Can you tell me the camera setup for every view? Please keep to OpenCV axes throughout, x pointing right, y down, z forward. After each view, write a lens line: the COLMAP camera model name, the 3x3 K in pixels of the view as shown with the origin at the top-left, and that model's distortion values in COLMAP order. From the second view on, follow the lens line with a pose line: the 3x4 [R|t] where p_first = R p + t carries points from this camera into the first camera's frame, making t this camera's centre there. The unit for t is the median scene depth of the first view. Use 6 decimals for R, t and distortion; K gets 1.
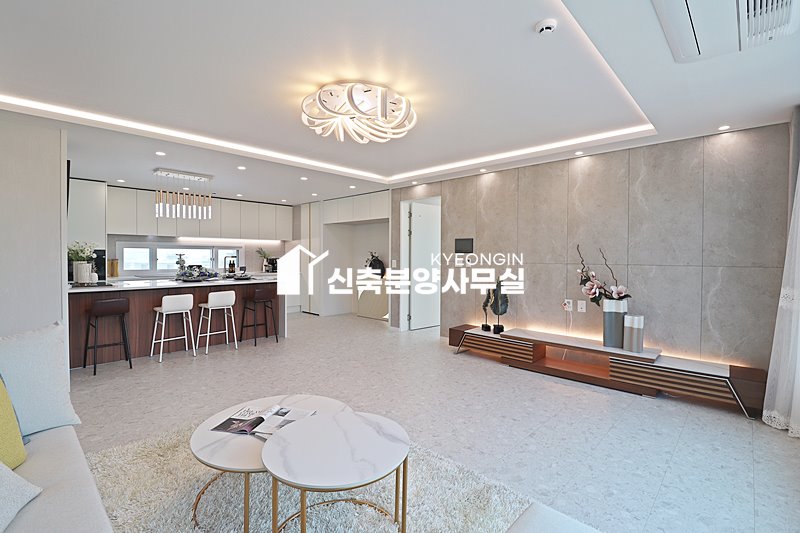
lens RADIAL K [[368.4, 0, 400.1], [0, 368.4, 261.6], [0, 0, 1]] dist [-0.000117, -0.011371]
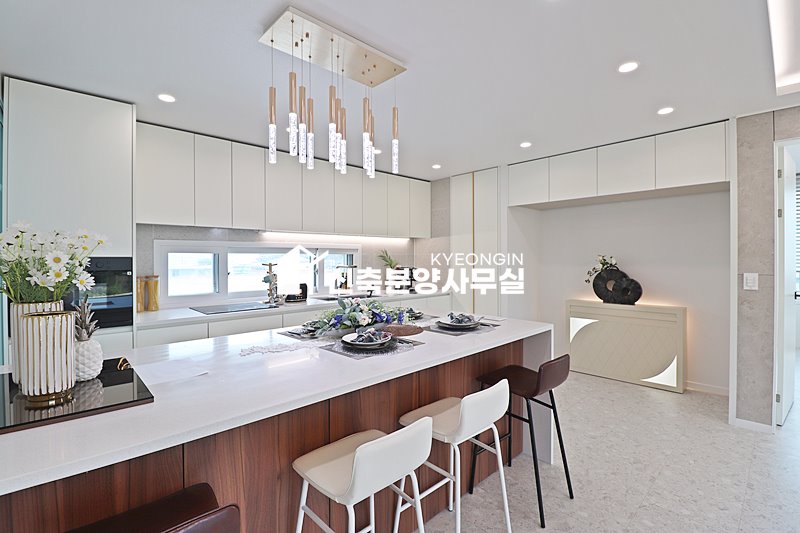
lens RADIAL K [[368.4, 0, 400.1], [0, 368.4, 261.6], [0, 0, 1]] dist [-0.000117, -0.011371]
pose [[0.998553, -0.008436, -0.053116, -0.465425], [0.007999, 0.999932, -0.008445, -0.020179], [0.053183, 0.008008, 0.998553, 0.584739]]
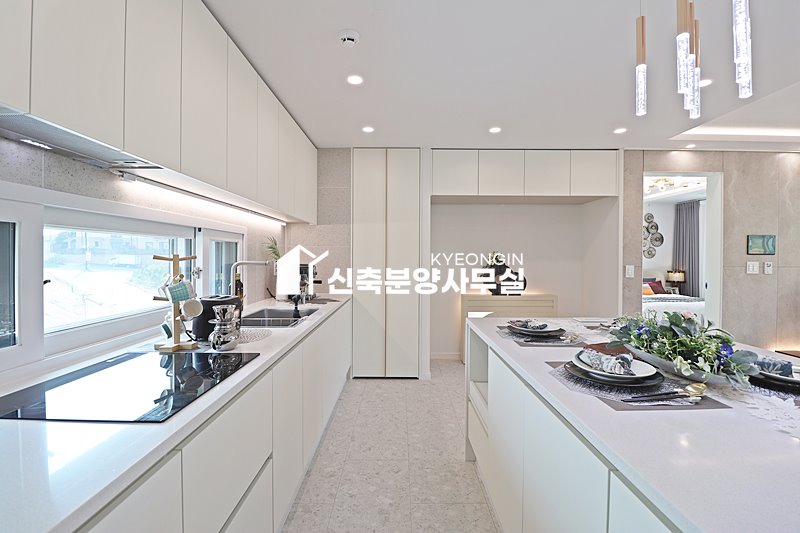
lens RADIAL K [[369.9, 0, 399.8], [0, 369.9, 262.3], [0, 0, 1]] dist [-0.001591, -0.012642]
pose [[0.724453, -0.010981, 0.689237, -0.795354], [0.011266, 0.999928, 0.004089, -0.017982], [-0.689232, 0.004803, 0.724525, 0.901954]]
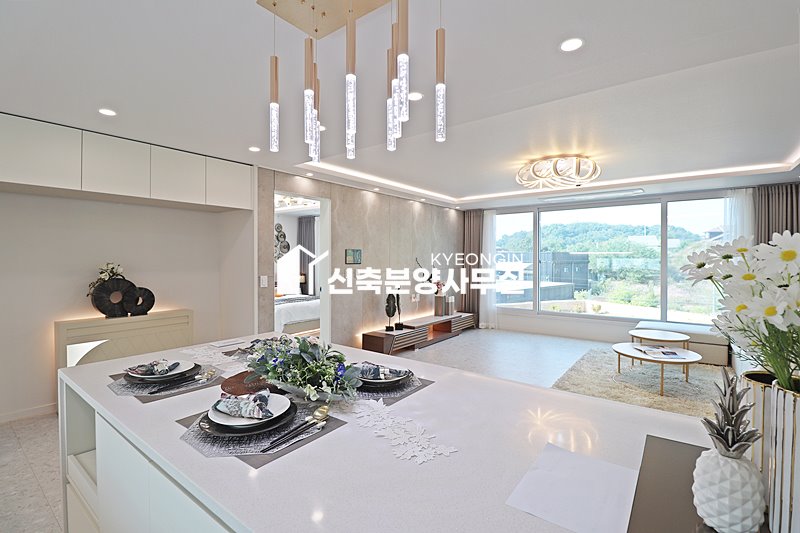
lens RADIAL K [[368.4, 0, 400.1], [0, 368.4, 261.6], [0, 0, 1]] dist [-0.000117, -0.011371]
pose [[-0.103326, -0.013736, 0.994553, -0.771598], [0.013830, 0.999788, 0.015245, -0.040094], [-0.994551, 0.015329, -0.103115, 0.909224]]
